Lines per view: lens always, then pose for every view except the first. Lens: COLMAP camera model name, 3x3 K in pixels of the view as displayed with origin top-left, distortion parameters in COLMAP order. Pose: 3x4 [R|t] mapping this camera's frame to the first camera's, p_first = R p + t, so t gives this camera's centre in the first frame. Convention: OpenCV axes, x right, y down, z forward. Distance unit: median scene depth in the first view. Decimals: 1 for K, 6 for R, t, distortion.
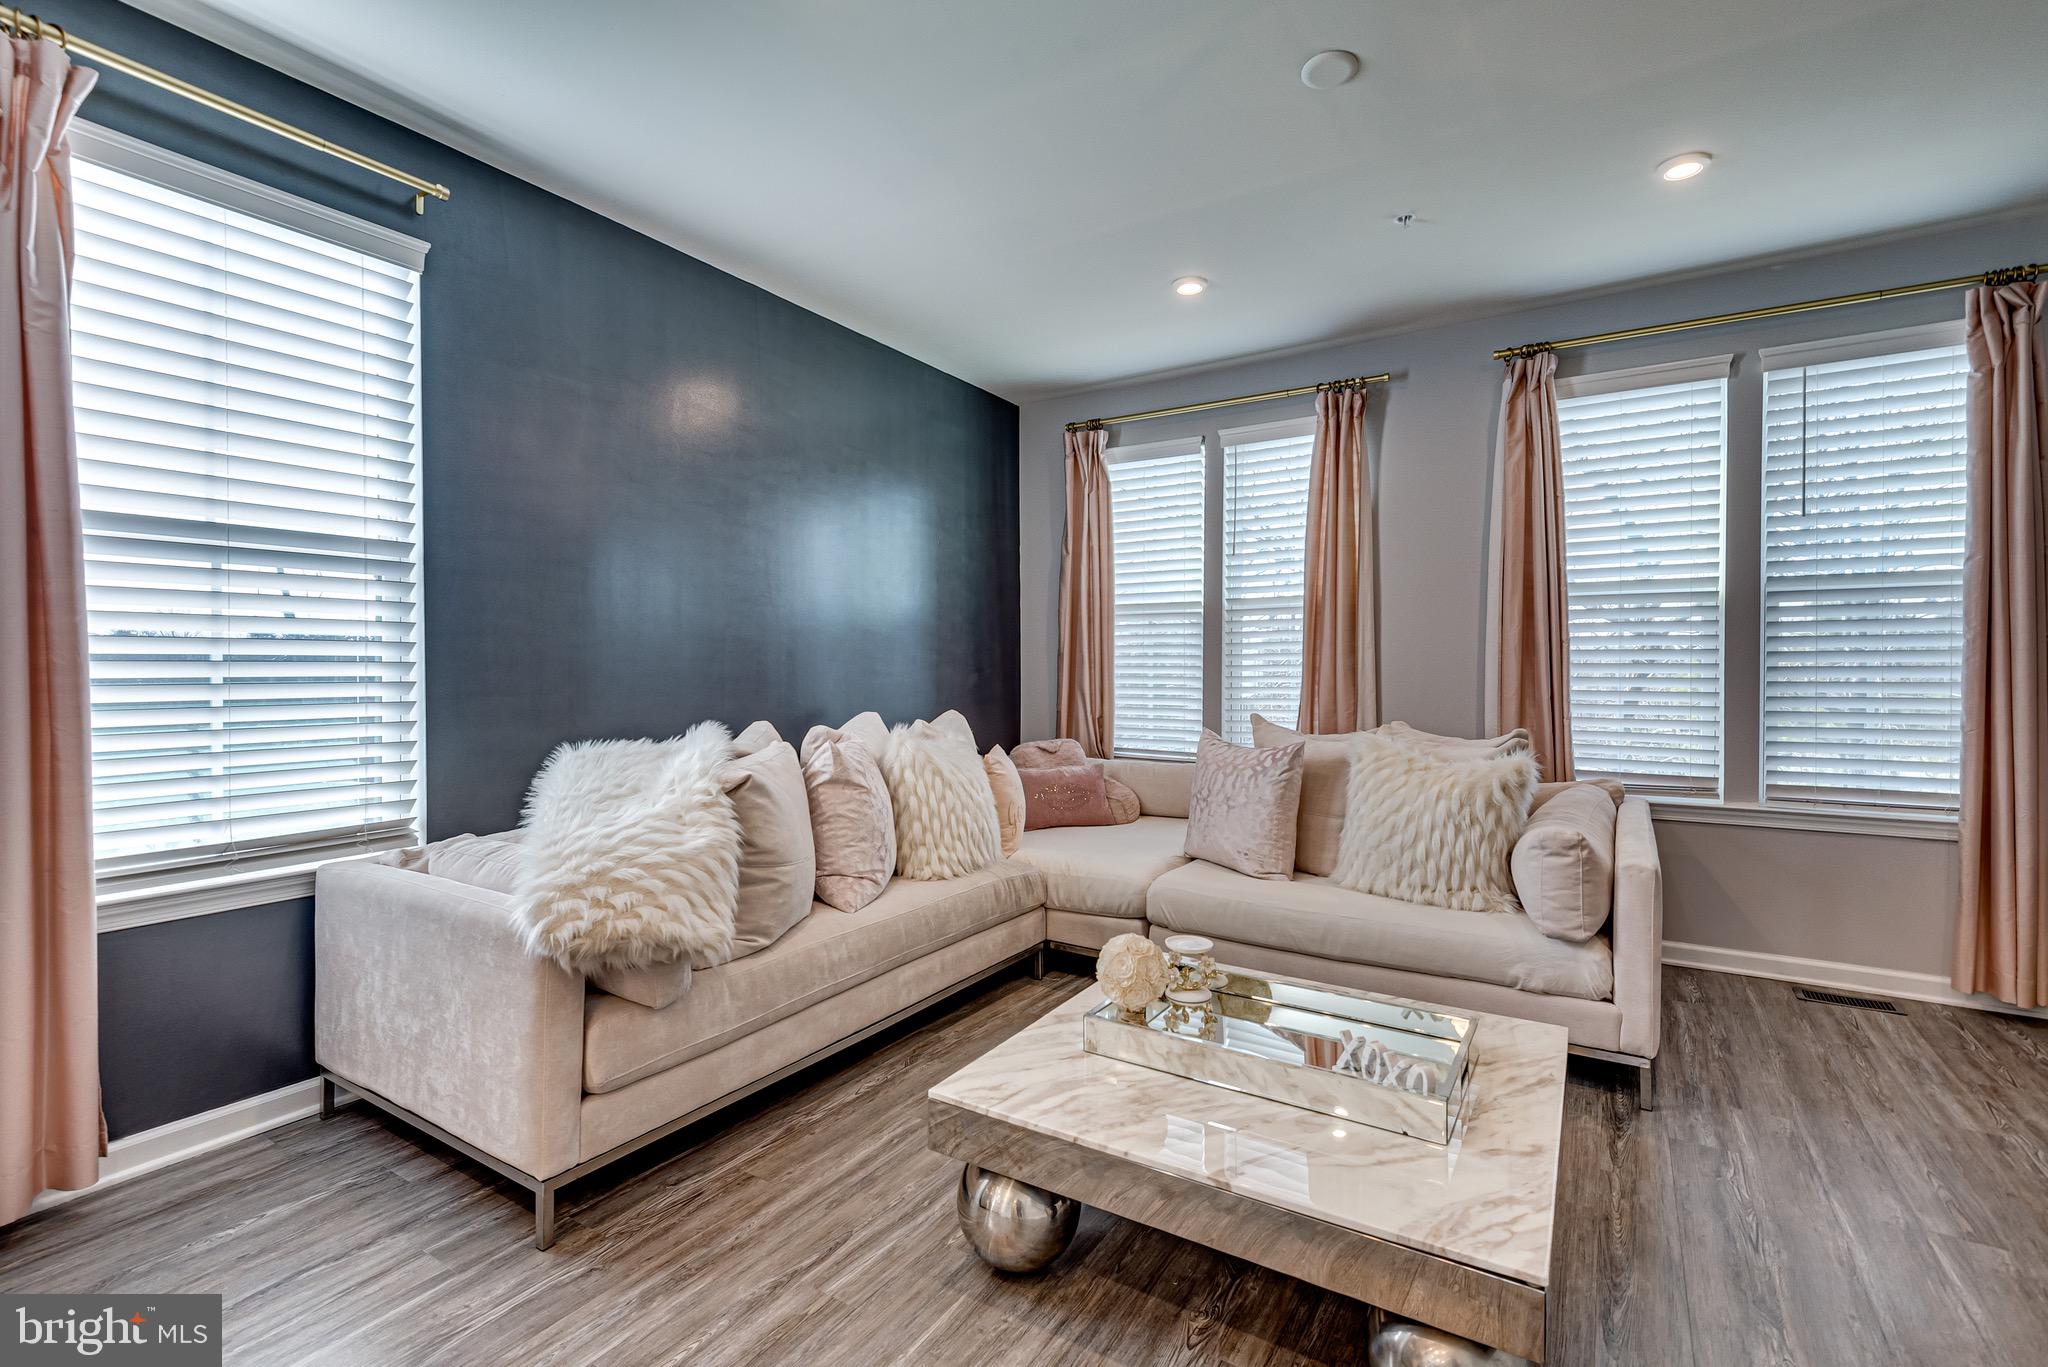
lens RADIAL K [[926.4, 0, 1012.3], [0, 926.4, 673.3], [0, 0, 1]] dist [0.023887, -0.010331]
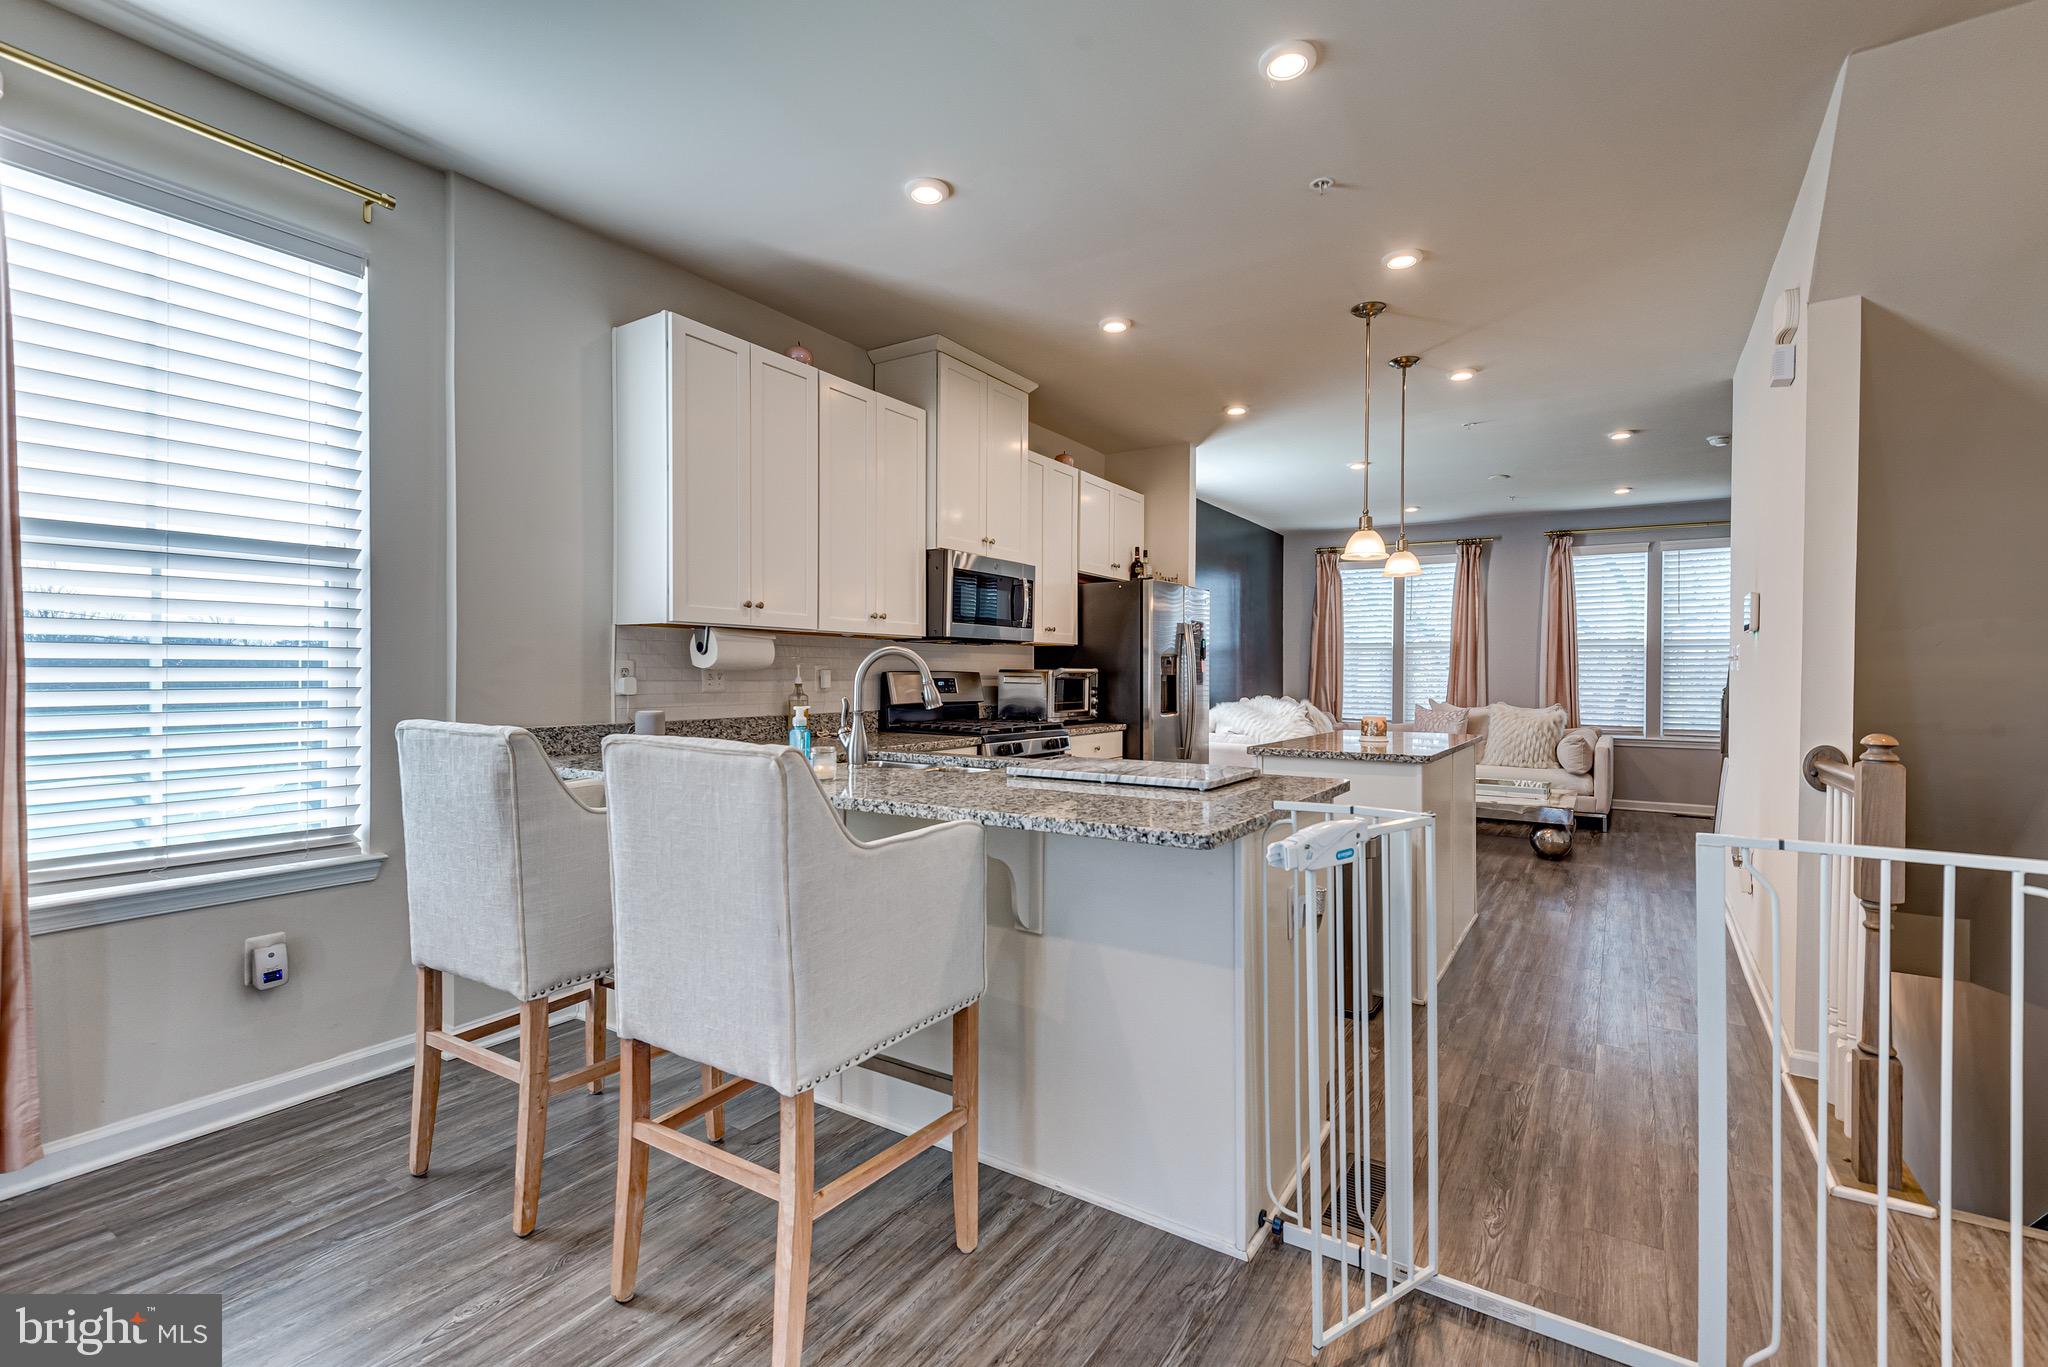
lens RADIAL K [[926.4, 0, 1033.9], [0, 926.4, 664.2], [0, 0, 1]] dist [0.023887, -0.010331]
pose [[0.999942, 0.008870, 0.006172, -0.745887], [-0.008767, 0.999824, -0.016584, 0.010114], [-0.006318, 0.016529, 0.999843, -1.266760]]
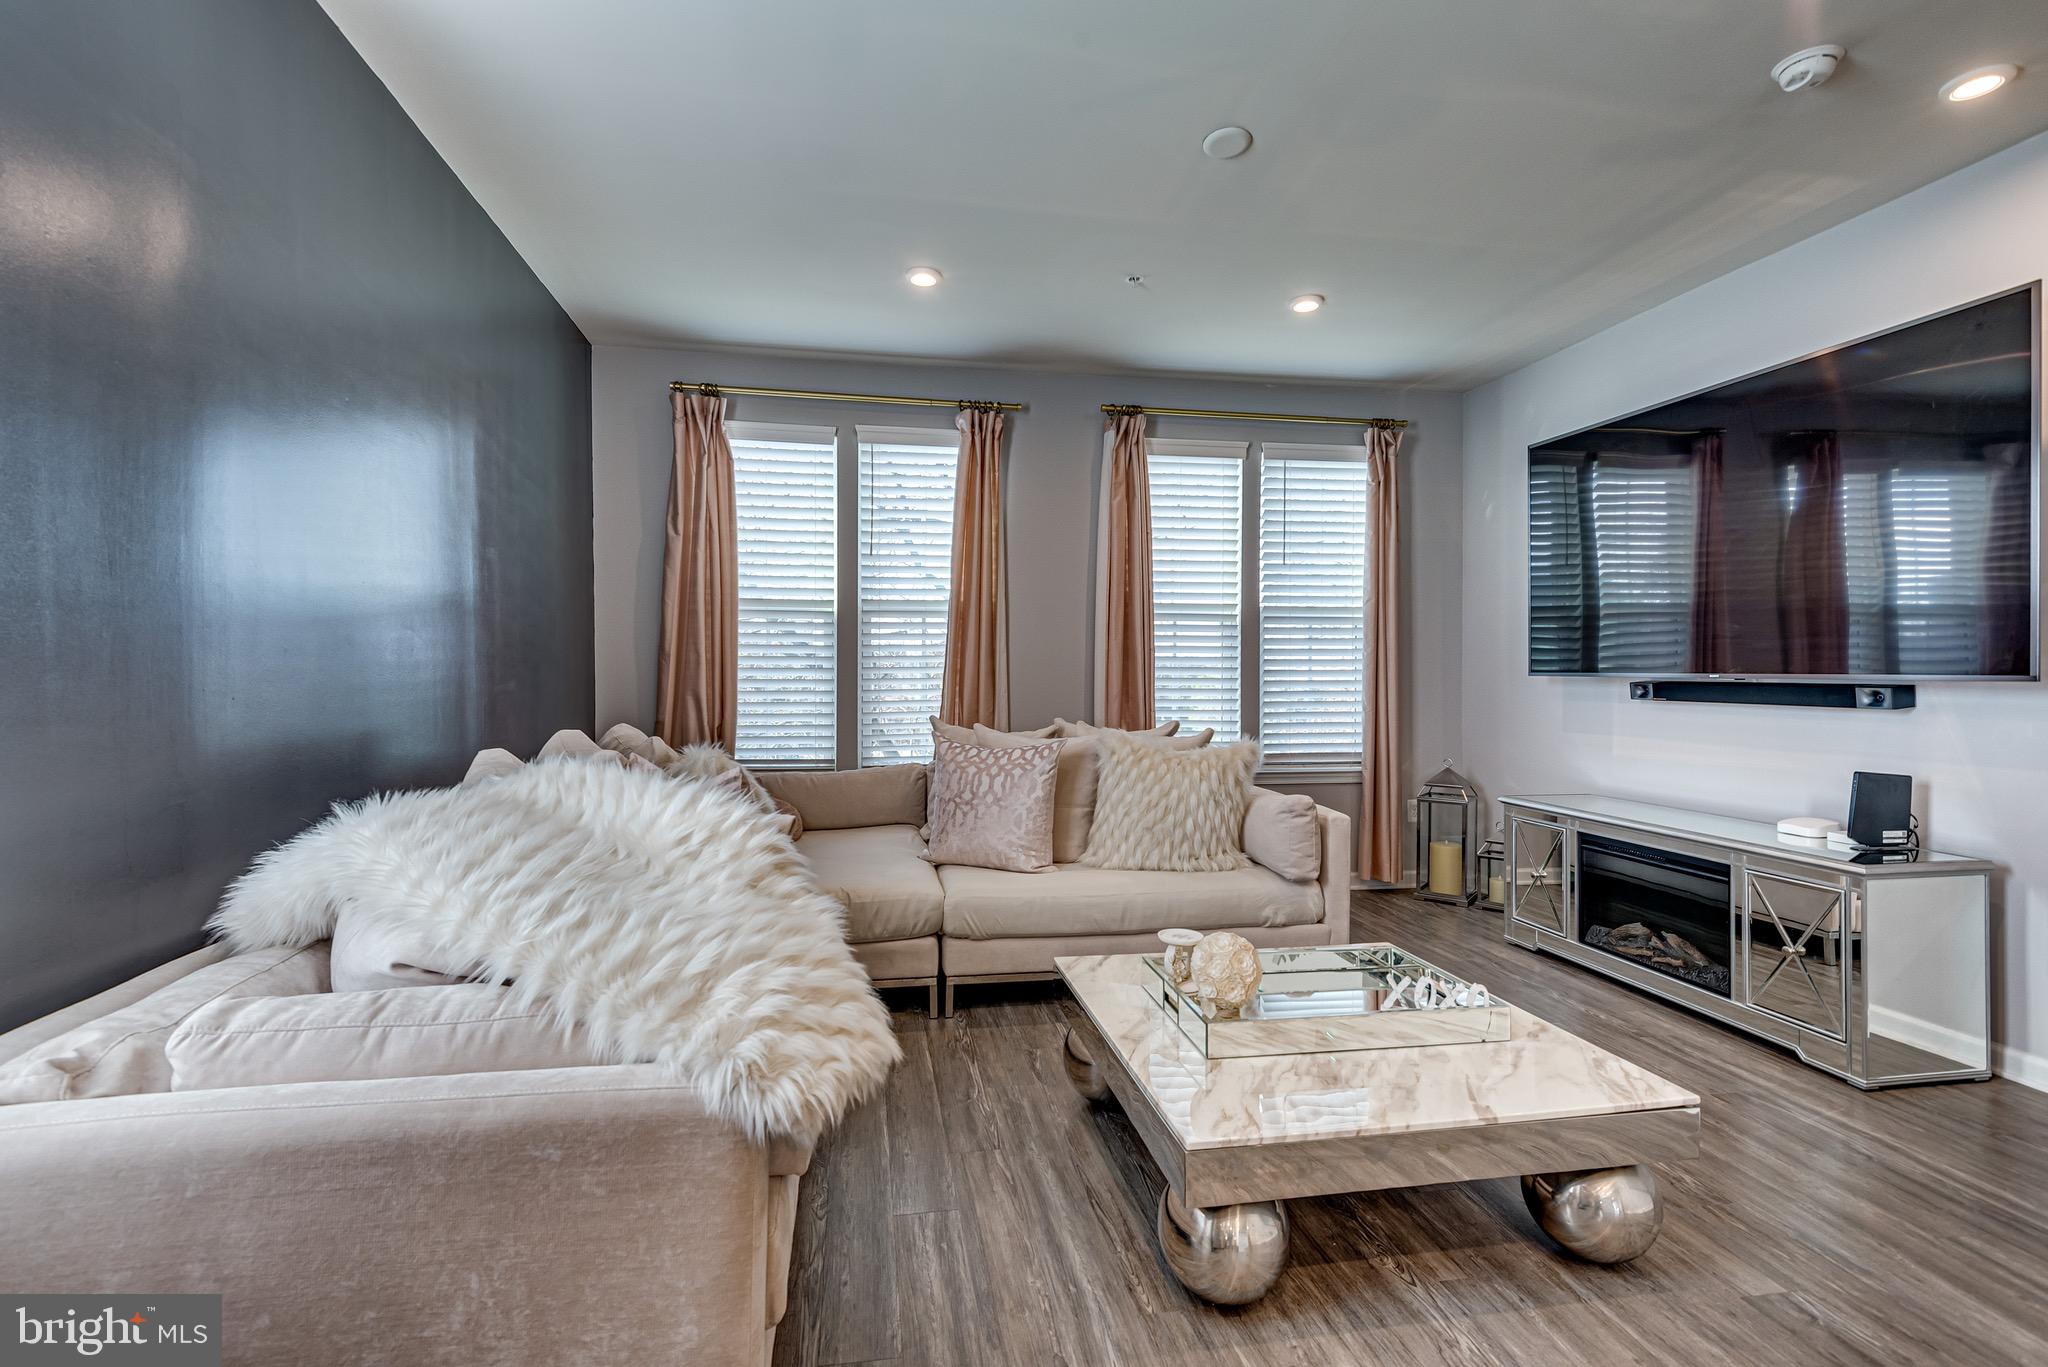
lens RADIAL K [[926.4, 0, 1016.6], [0, 926.4, 676.3], [0, 0, 1]] dist [0.023887, -0.010331]
pose [[0.739778, -0.003152, 0.672844, -0.394903], [0.002116, 0.999995, 0.002358, -0.001283], [-0.672848, -0.000321, 0.739781, 0.218156]]
